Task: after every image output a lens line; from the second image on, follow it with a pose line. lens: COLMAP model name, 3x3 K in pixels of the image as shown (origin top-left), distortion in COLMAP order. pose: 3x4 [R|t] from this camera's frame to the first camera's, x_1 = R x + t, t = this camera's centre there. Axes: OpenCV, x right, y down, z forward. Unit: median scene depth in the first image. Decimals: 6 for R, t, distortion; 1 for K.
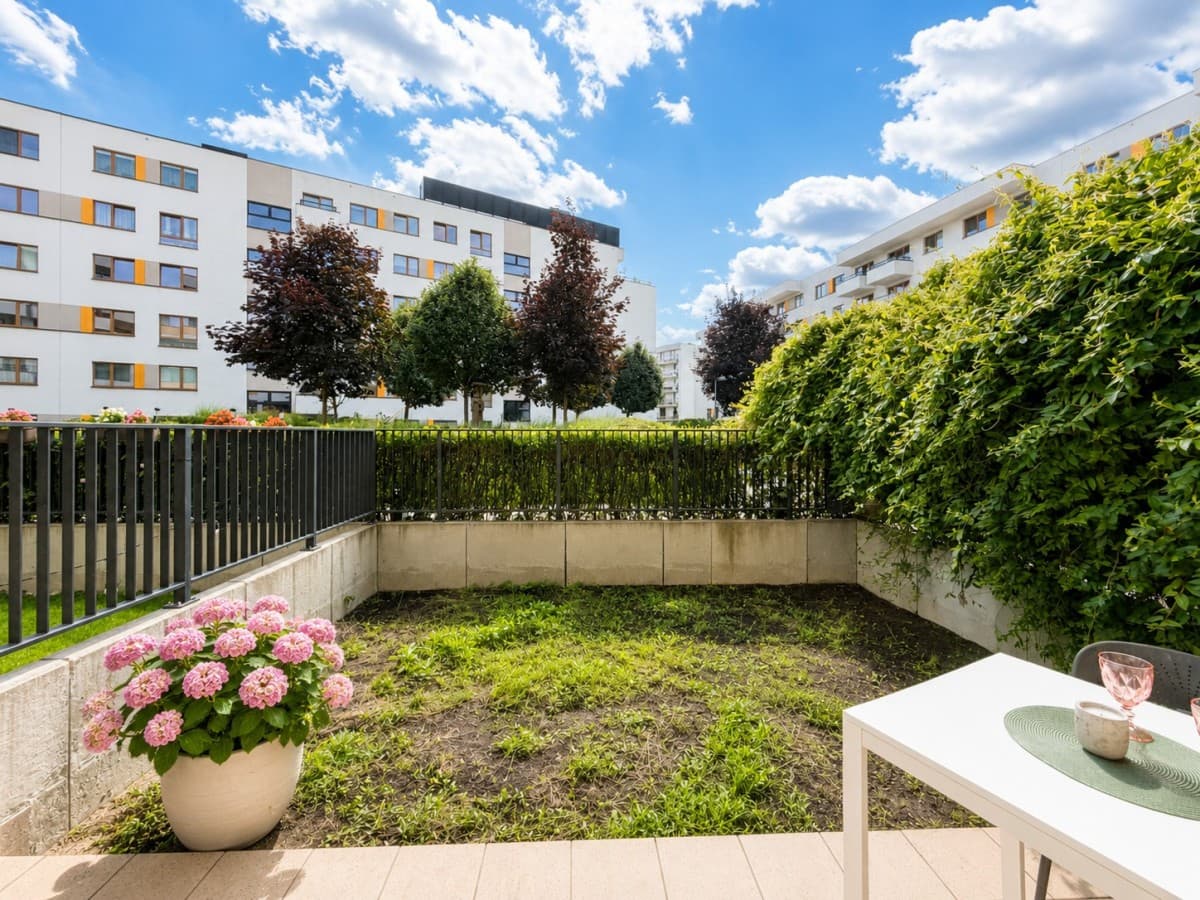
lens RADIAL K [[488.0, 0, 600.0], [0, 488.0, 450.0], [0, 0, 1]] dist [0.000474, -0.000008]
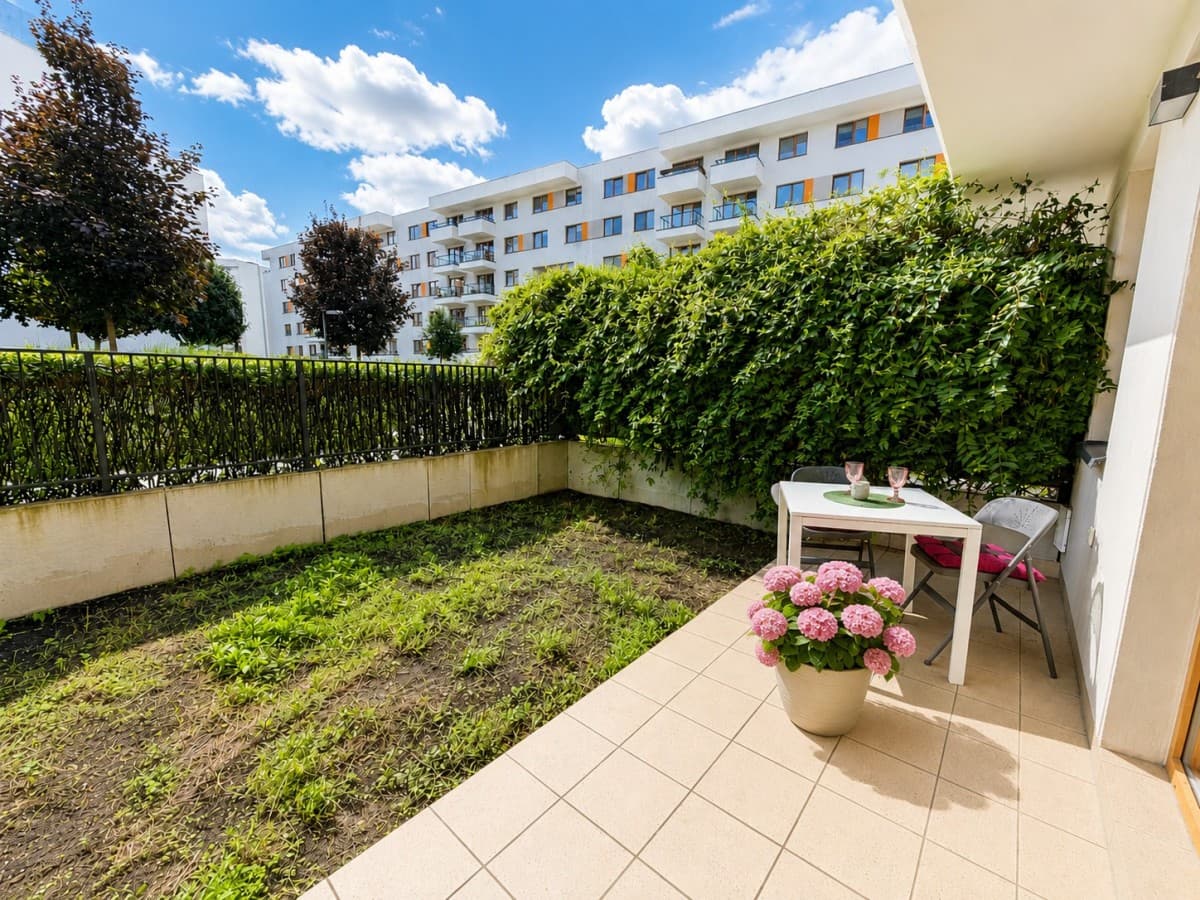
lens RADIAL K [[477.5, 0, 600.0], [0, 477.5, 450.0], [0, 0, 1]] dist [0.008577, 0.000033]
pose [[0.696368, -0.098270, 0.710925, -0.291784], [0.012651, 0.992108, 0.124745, 0.014033], [-0.717574, -0.077874, 0.692115, 0.065345]]
